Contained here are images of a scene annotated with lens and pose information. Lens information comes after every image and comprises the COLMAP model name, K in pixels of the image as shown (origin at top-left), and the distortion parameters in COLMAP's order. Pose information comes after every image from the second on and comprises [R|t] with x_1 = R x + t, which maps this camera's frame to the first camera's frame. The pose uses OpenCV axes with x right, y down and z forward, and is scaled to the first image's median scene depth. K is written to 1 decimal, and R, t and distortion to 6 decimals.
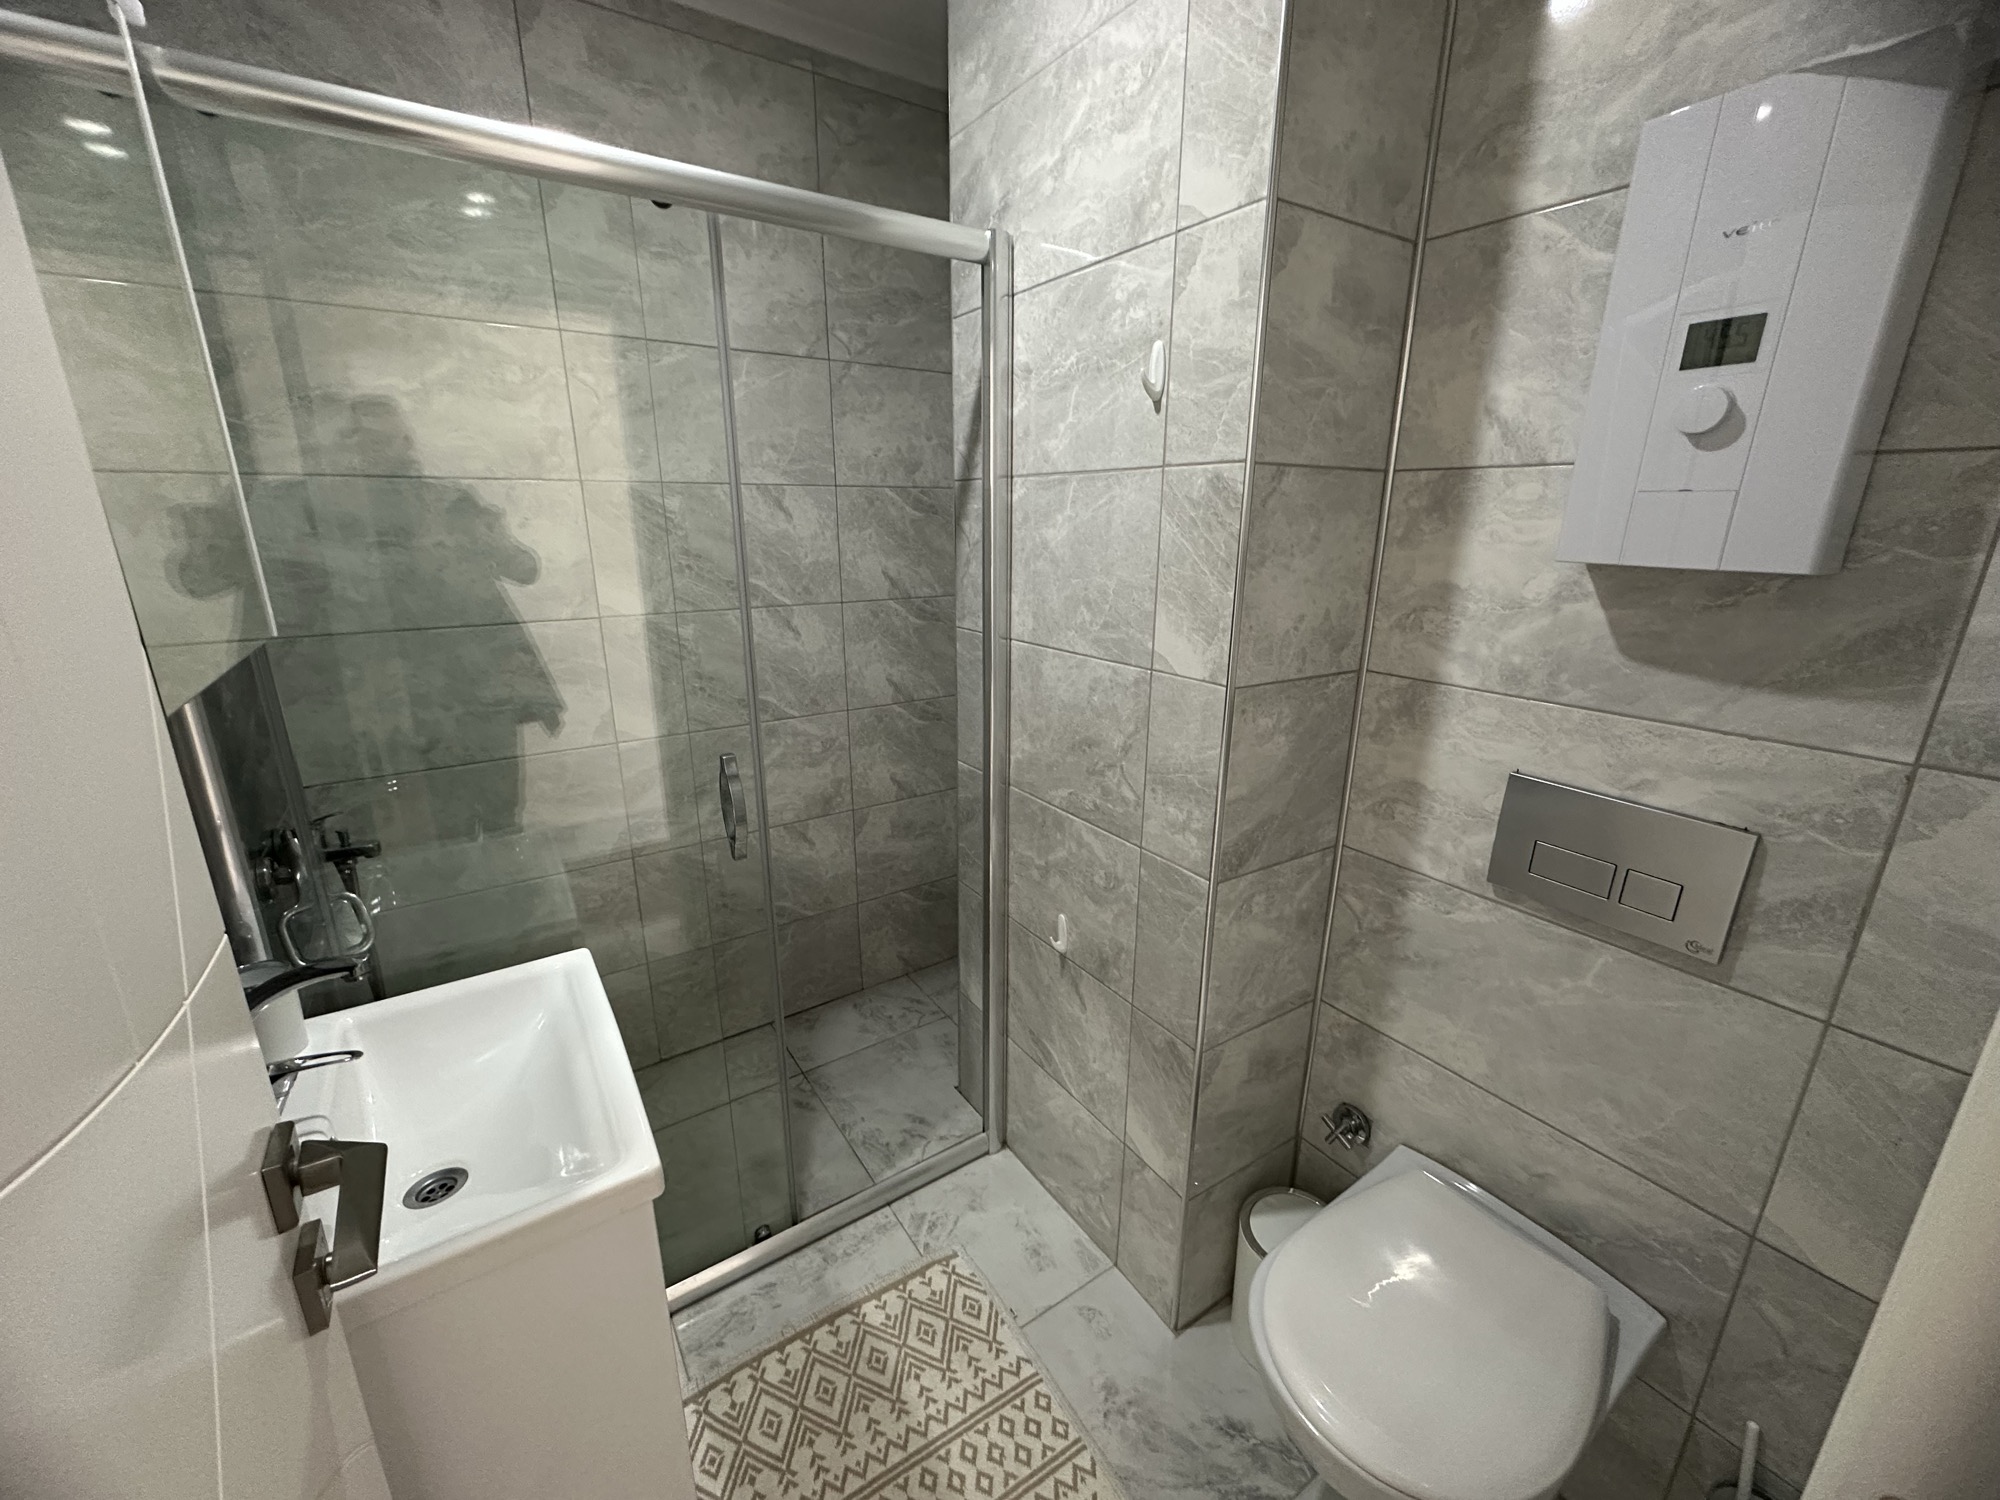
lens RADIAL K [[798.8, 0, 1000.3], [0, 798.8, 747.4], [0, 0, 1]] dist [-0.001599, 0.000349]
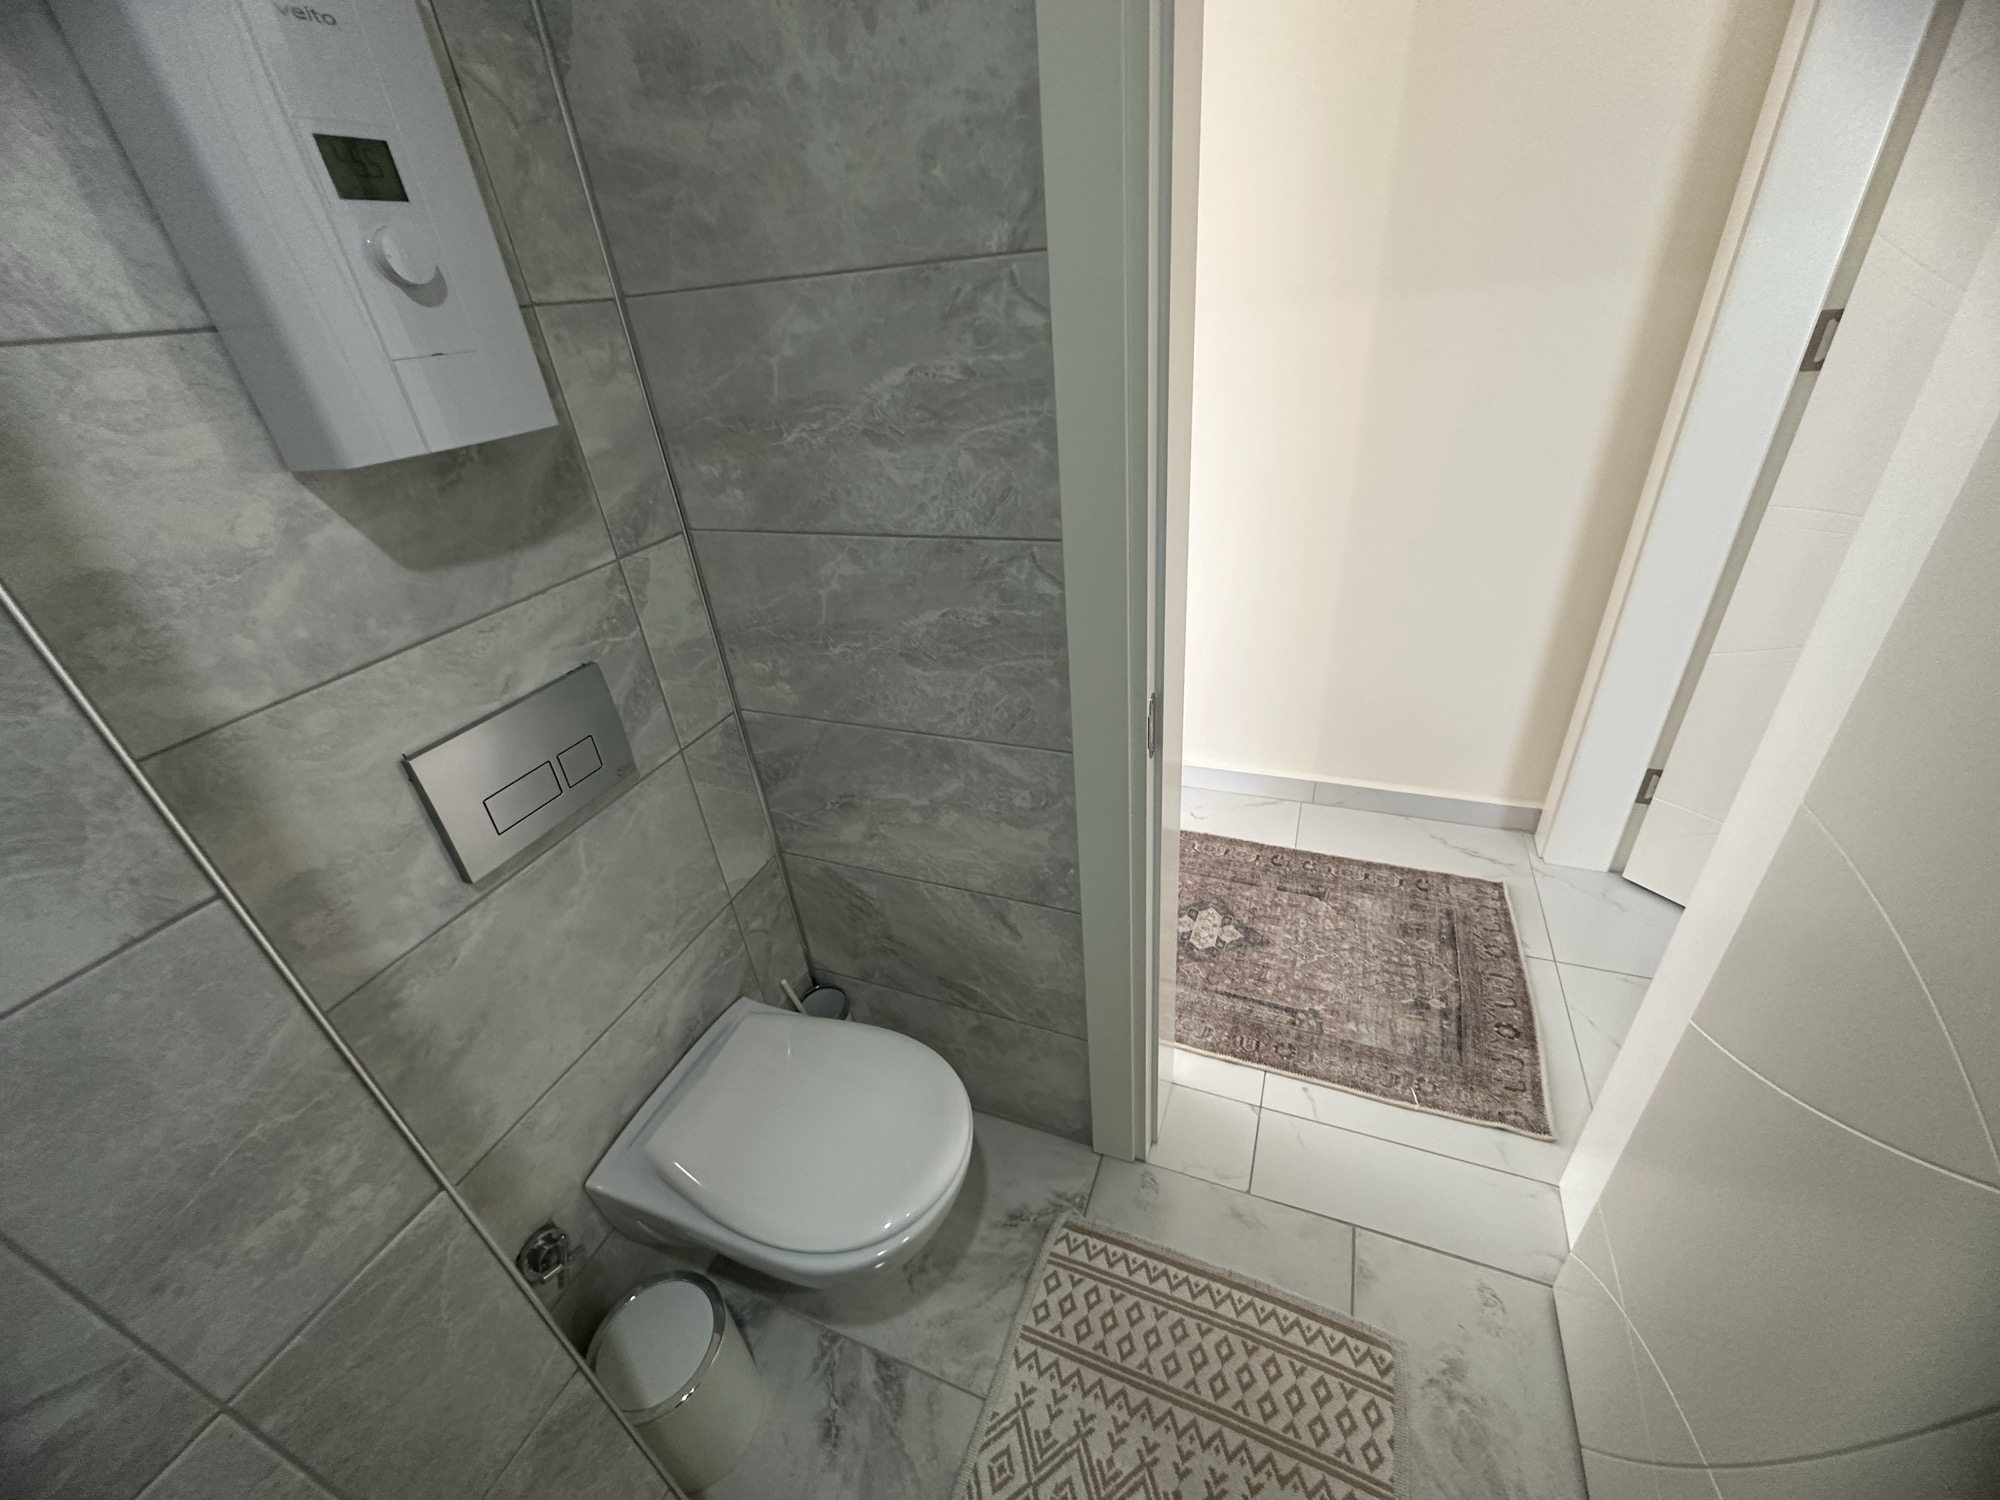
lens RADIAL K [[798.8, 0, 1000.3], [0, 798.8, 747.4], [0, 0, 1]] dist [-0.001599, 0.000349]
pose [[-0.561037, -0.380246, 0.735289, -0.259134], [0.311311, 0.726128, 0.613044, -0.298902], [-0.767022, 0.572844, -0.289010, 0.865488]]
